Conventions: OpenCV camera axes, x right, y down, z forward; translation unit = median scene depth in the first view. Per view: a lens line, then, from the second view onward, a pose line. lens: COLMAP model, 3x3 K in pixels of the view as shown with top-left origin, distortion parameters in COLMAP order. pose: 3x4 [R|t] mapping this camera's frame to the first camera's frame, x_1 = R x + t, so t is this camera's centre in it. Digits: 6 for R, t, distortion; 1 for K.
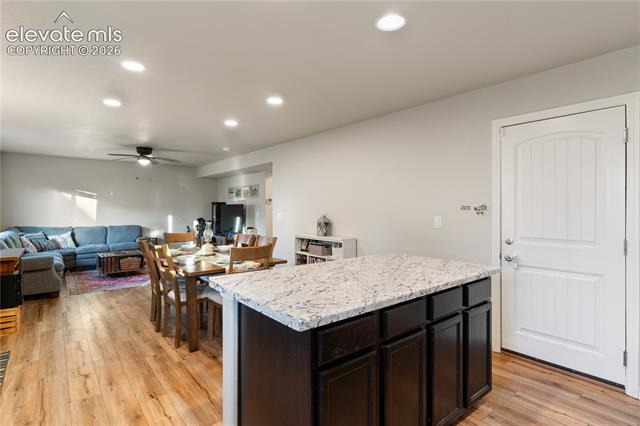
lens RADIAL K [[323.9, 0, 315.6], [0, 323.9, 213.3], [0, 0, 1]] dist [-0.003201, -0.000527]
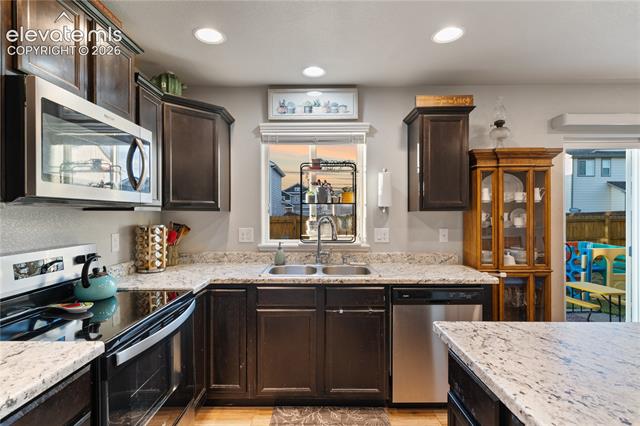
lens RADIAL K [[319.9, 0, 316.8], [0, 319.9, 215.3], [0, 0, 1]] dist [0.001445, 0.000644]
pose [[-0.639405, 0.004269, -0.768858, 0.182042], [-0.011238, 0.999826, 0.014898, -0.008687], [0.768788, 0.018166, -0.639245, 0.235944]]
